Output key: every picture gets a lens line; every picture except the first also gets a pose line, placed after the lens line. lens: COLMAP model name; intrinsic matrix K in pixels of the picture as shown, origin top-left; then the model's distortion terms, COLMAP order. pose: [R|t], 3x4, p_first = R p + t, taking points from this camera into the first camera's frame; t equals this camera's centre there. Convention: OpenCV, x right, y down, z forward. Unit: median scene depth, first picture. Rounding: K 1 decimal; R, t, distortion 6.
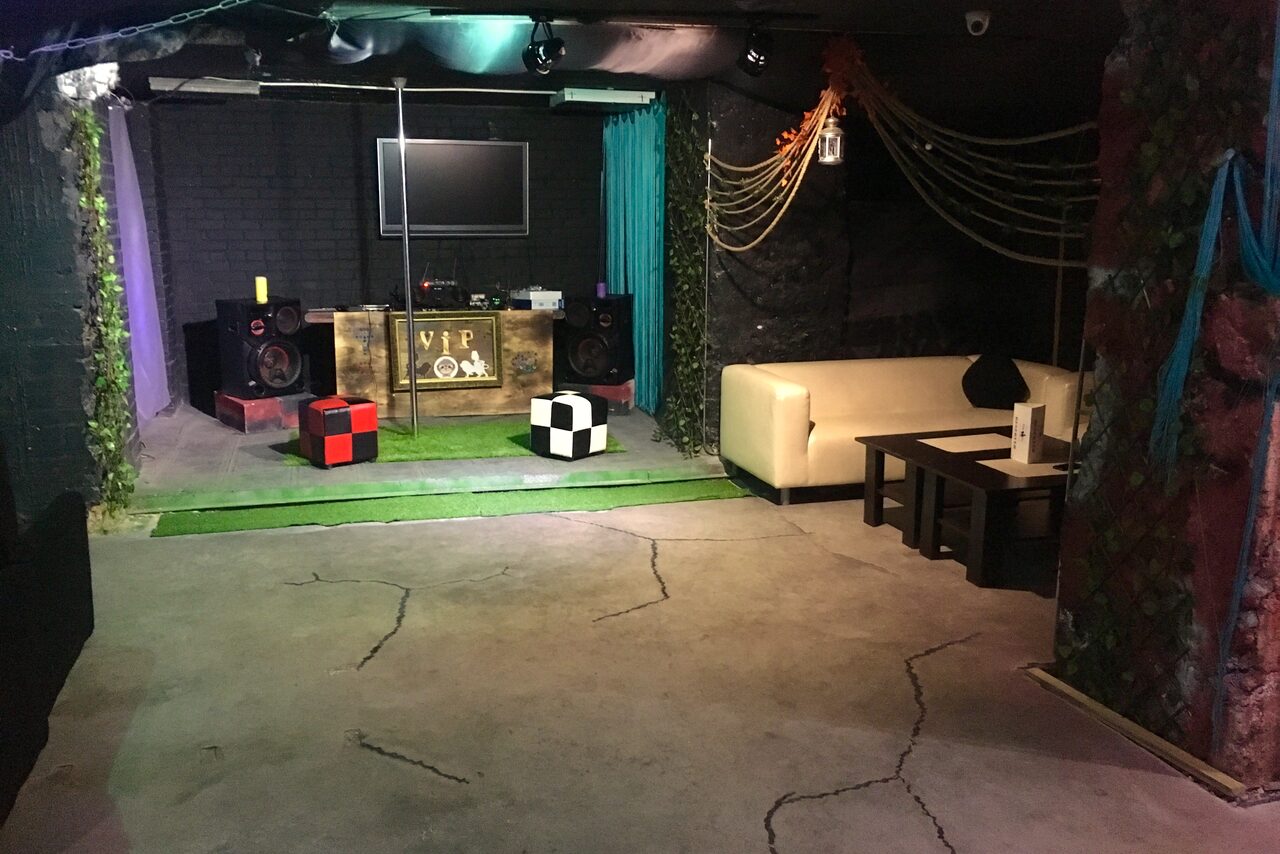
lens RADIAL K [[1083.3, 0, 635.3], [0, 1083.3, 428.2], [0, 0, 1]] dist [0.068156, -0.079257]
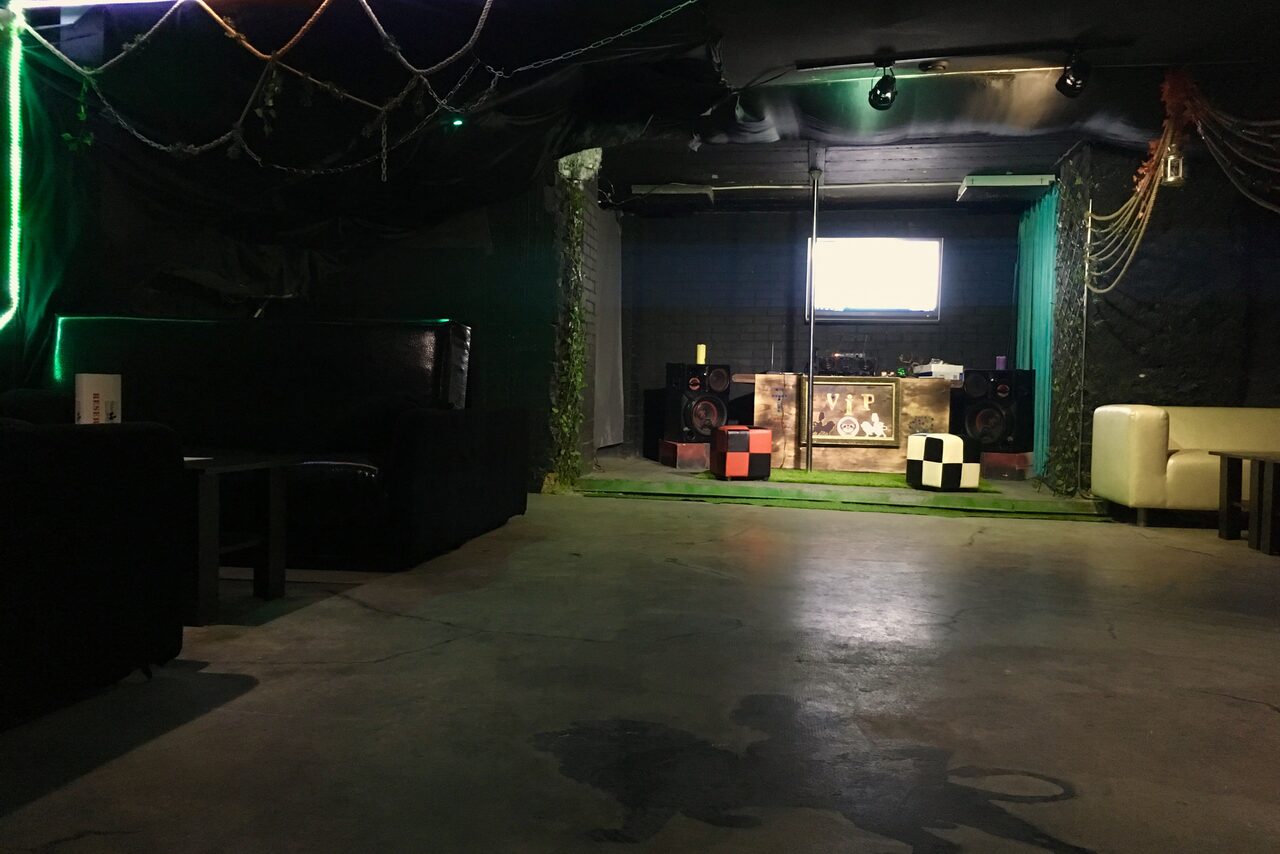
lens RADIAL K [[1092.1, 0, 633.6], [0, 1092.1, 430.0], [0, 0, 1]] dist [0.066449, -0.082010]
pose [[0.901976, 0.030951, -0.430676, 0.130050], [-0.103527, 0.983836, -0.146115, 0.156101], [0.419192, 0.176379, 0.890600, -0.114903]]
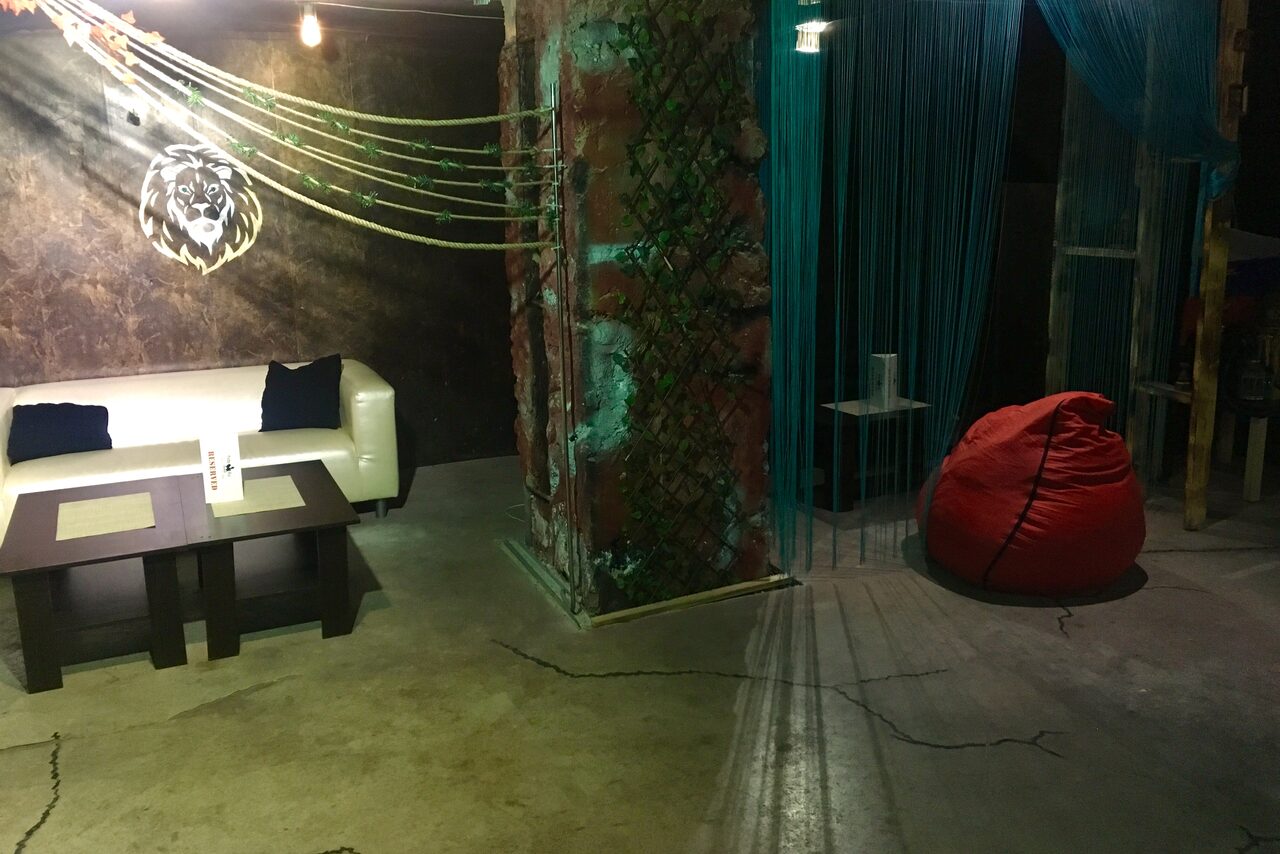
lens RADIAL K [[1088.6, 0, 636.8], [0, 1088.6, 394.6], [0, 0, 1]] dist [0.067736, -0.076695]
pose [[-0.131603, -0.200693, 0.970774, -0.345720], [0.216102, 0.949931, 0.225680, -0.120498], [-0.967461, 0.239487, -0.081644, 0.540179]]
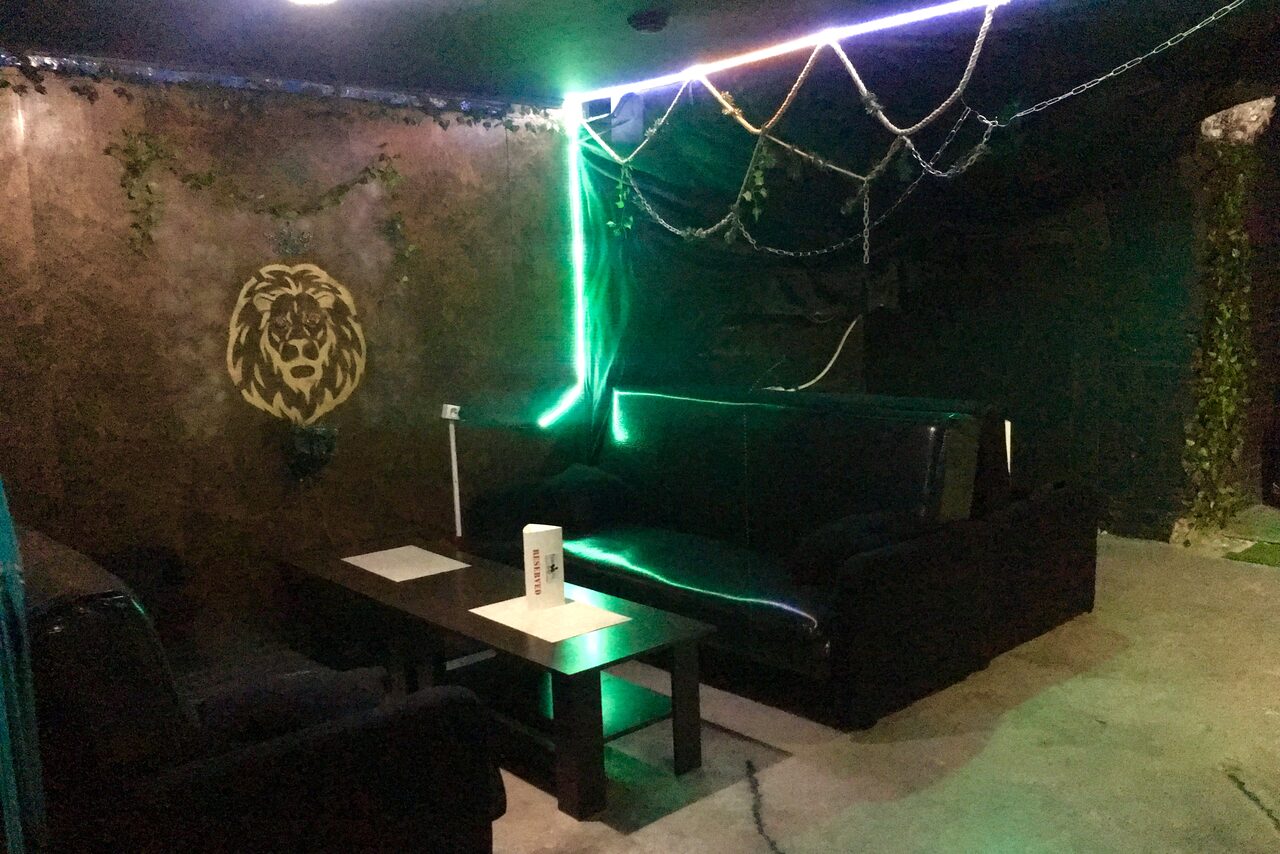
lens RADIAL K [[1092.1, 0, 633.6], [0, 1092.1, 430.0], [0, 0, 1]] dist [0.066449, -0.082010]
pose [[0.439648, 0.109714, -0.891444, 0.172043], [-0.142471, 0.988464, 0.051391, 0.004873], [0.886799, 0.104411, 0.450207, 0.023953]]
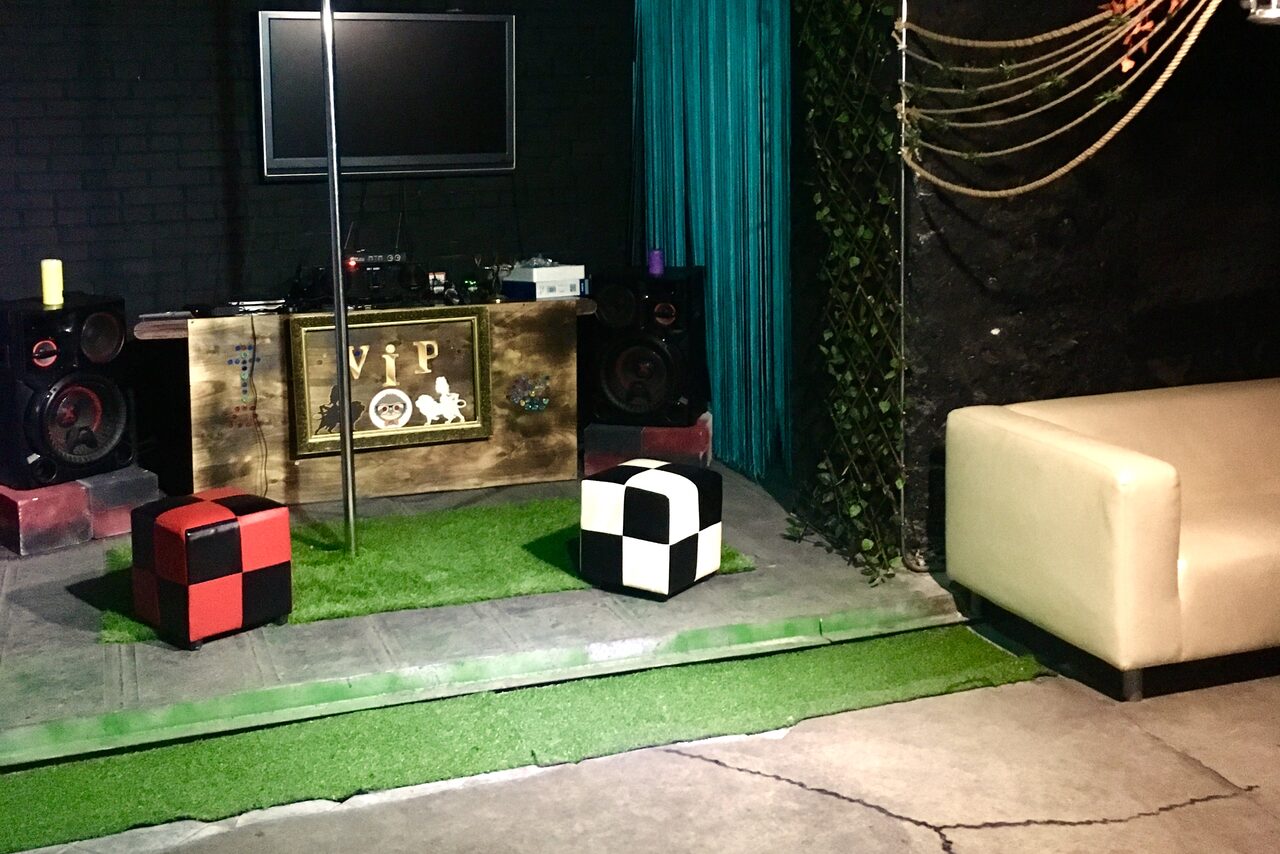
lens RADIAL K [[1446.2, 0, 640.3], [0, 1446.2, 279.9], [0, 0, 1]] dist [0.067218, -0.035984]
pose [[0.997177, -0.027030, 0.070056, -0.111483], [0.033220, 0.995499, -0.088758, -0.059406], [-0.067342, 0.090835, 0.993587, 0.283060]]
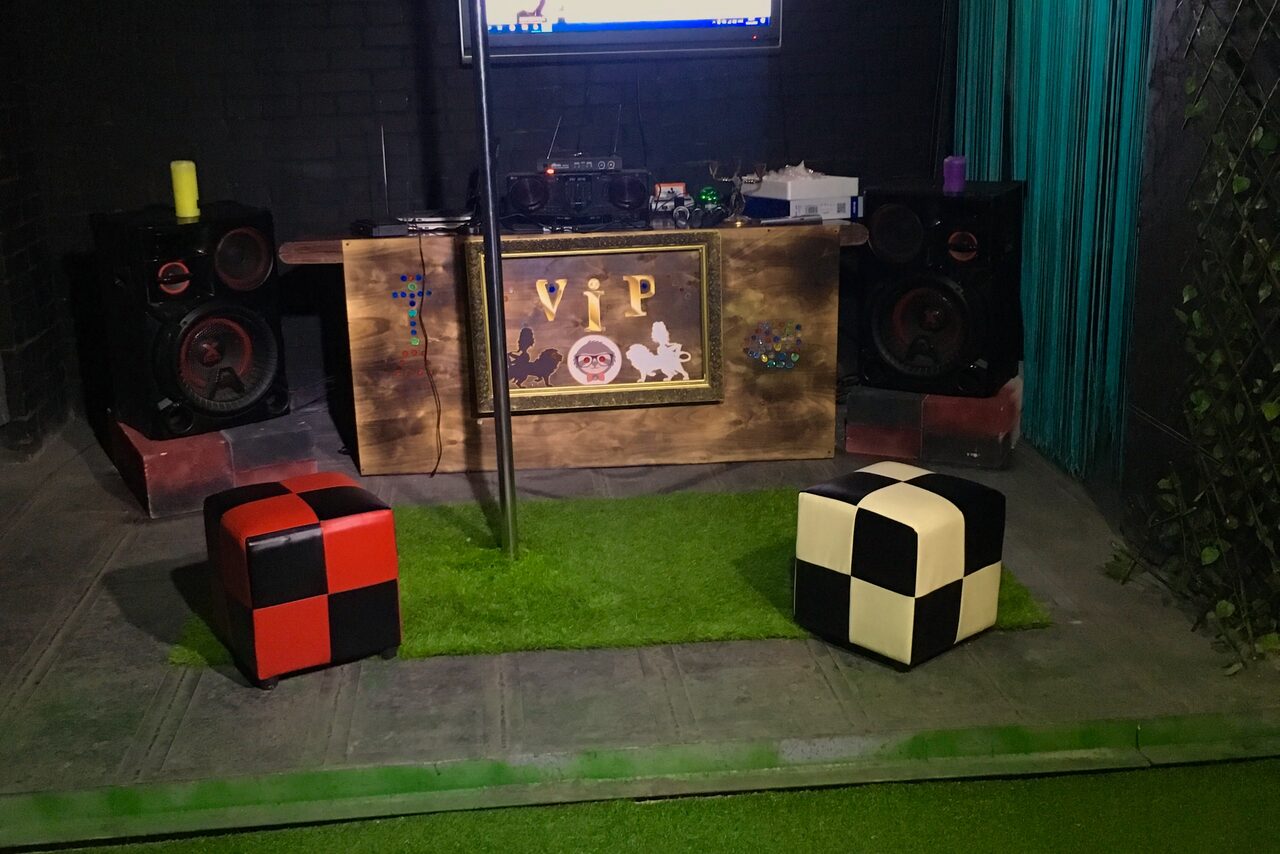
lens RADIAL K [[1448.0, 0, 640.0], [0, 1448.0, 427.0], [0, 0, 1]] dist [0.034205, 0.036594]
pose [[0.984768, 0.019985, -0.172724, -0.062610], [-0.006376, 0.996855, 0.078987, -0.086782], [0.173759, -0.076683, 0.981798, 0.490039]]
